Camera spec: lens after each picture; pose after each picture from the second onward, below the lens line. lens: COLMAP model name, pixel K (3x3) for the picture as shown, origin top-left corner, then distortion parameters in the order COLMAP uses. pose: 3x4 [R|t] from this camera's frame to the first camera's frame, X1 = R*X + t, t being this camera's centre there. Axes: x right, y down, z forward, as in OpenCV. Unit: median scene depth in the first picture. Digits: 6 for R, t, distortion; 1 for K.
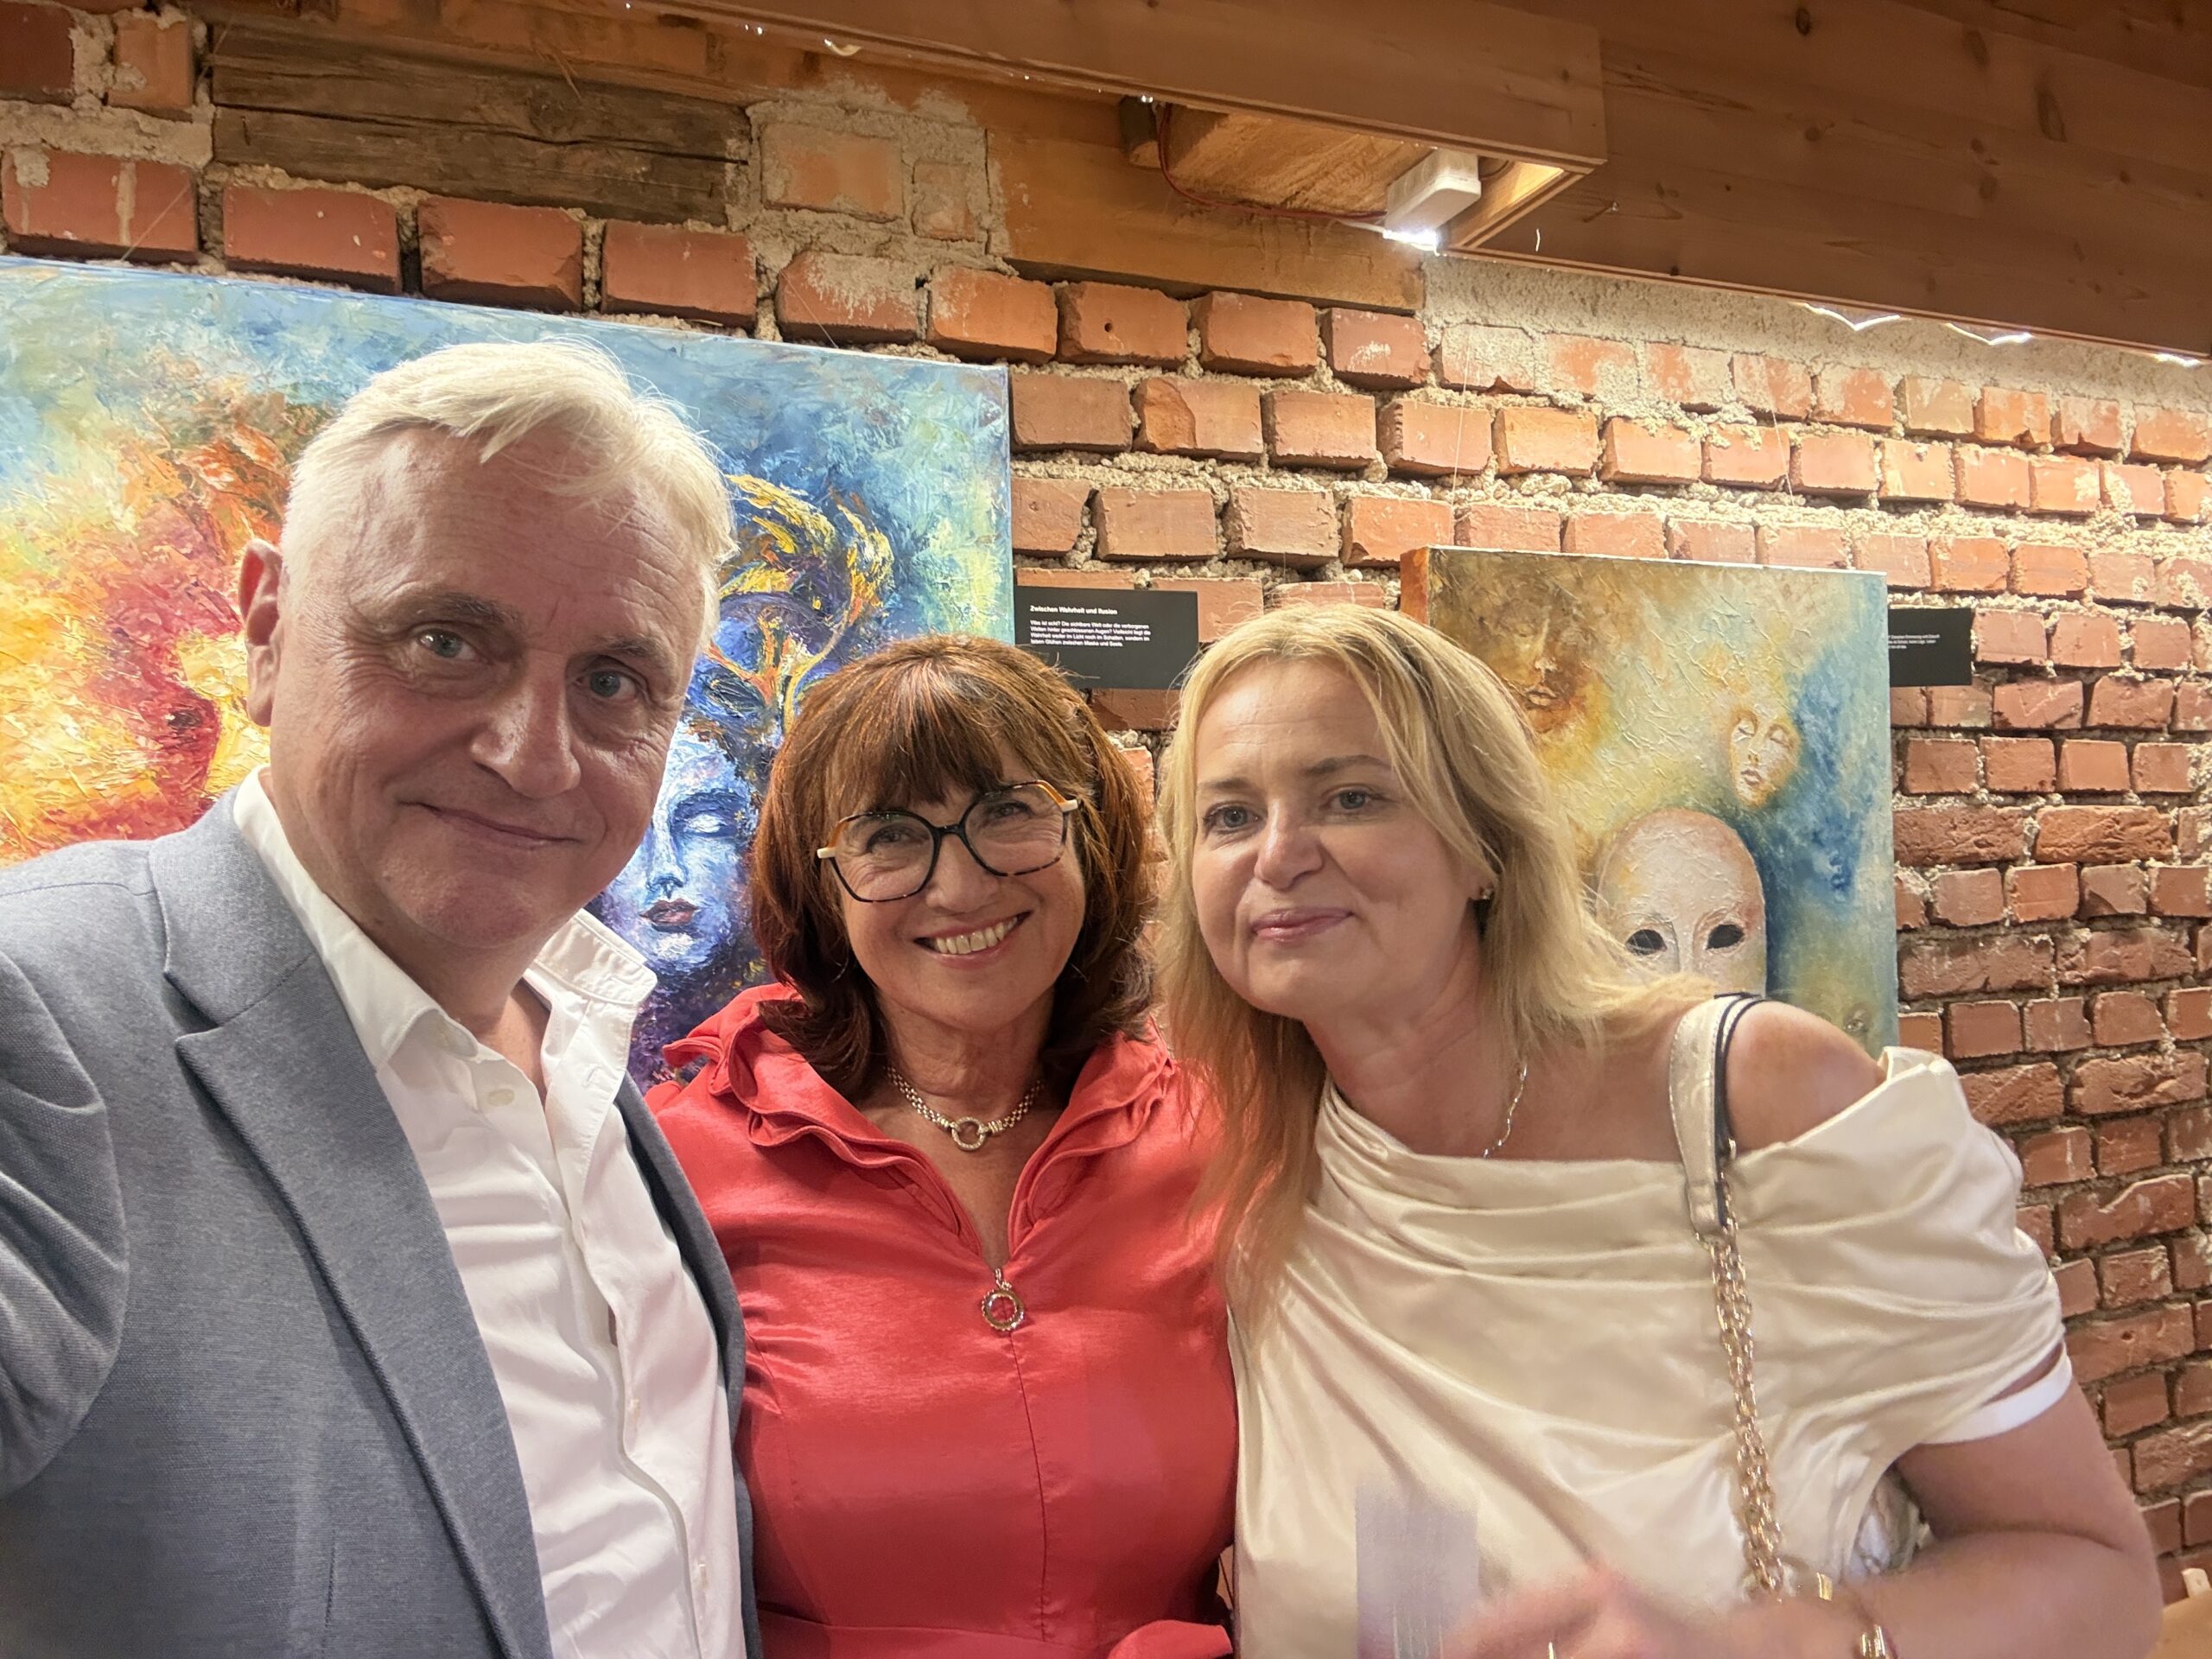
lens RADIAL K [[1576.1, 0, 1103.2], [0, 1576.1, 848.0], [0, 0, 1]] dist [0.030855, -0.007178]
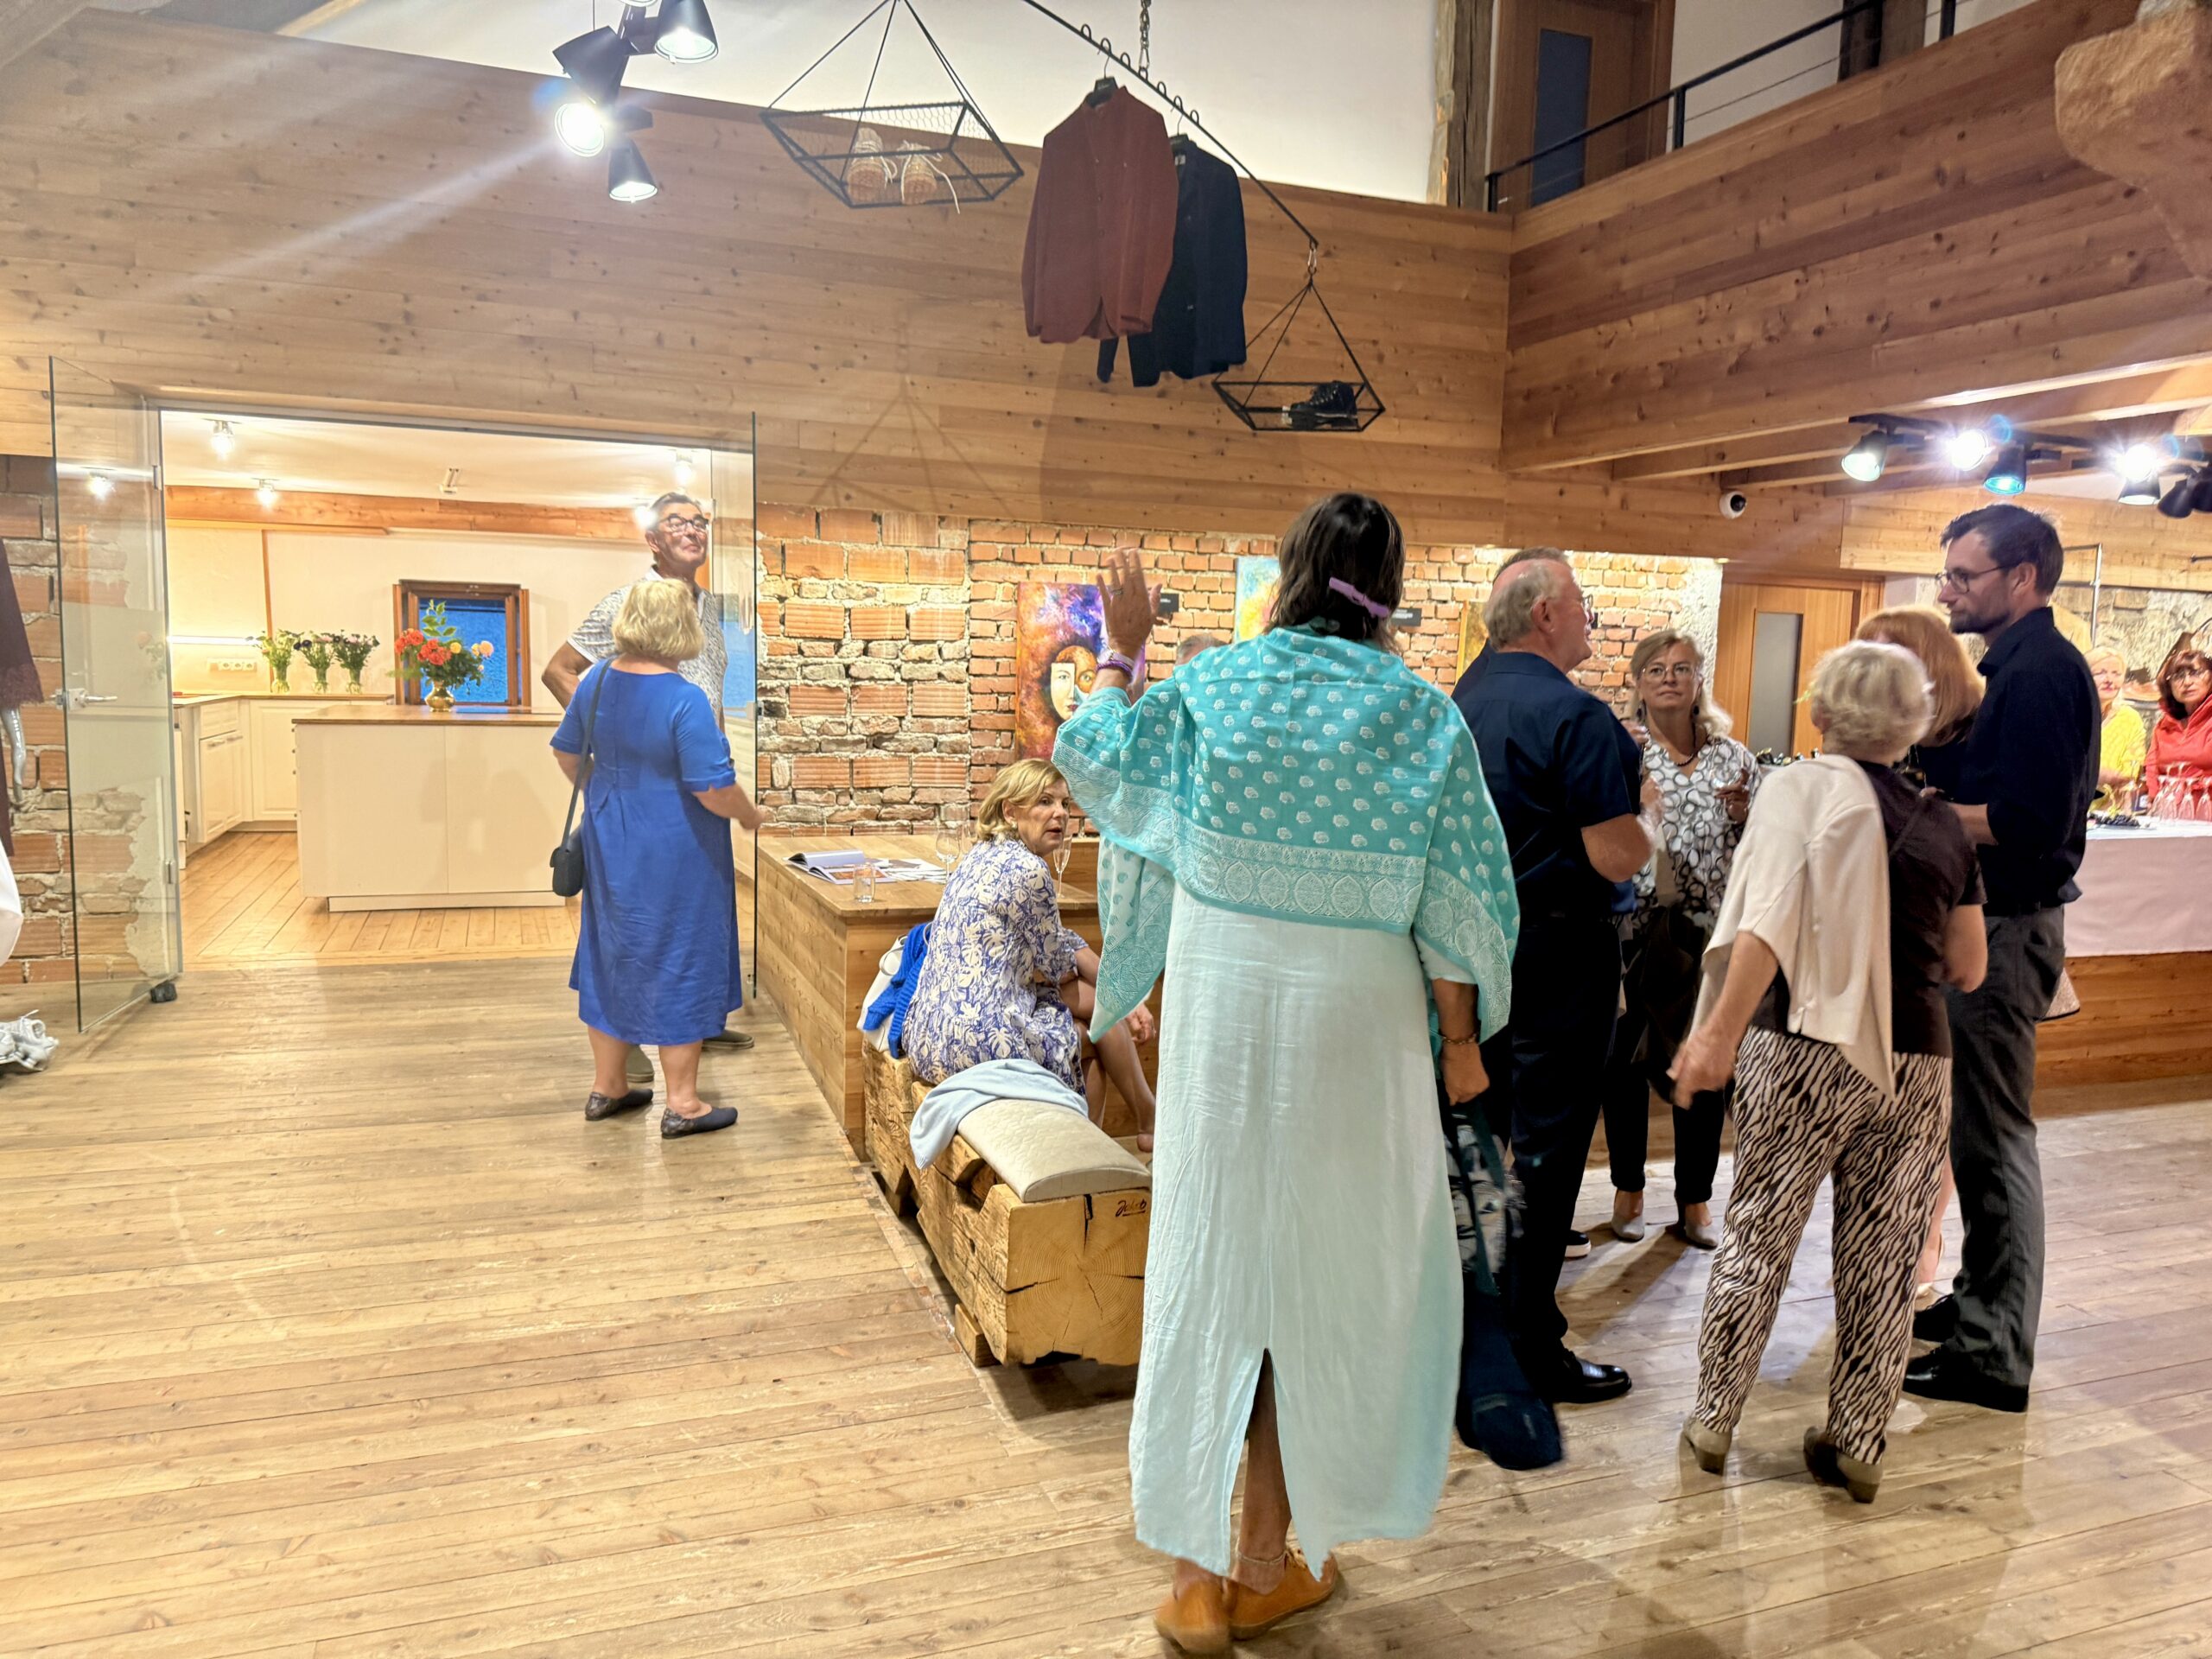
lens RADIAL K [[1564.6, 0, 1100.0], [0, 1564.6, 831.5], [0, 0, 1]] dist [-0.003277, -0.016076]
pose [[0.994051, 0.093556, -0.055764, -0.561711], [-0.082241, 0.980431, 0.178862, -0.241502], [0.071406, -0.173211, 0.982293, -3.756908]]
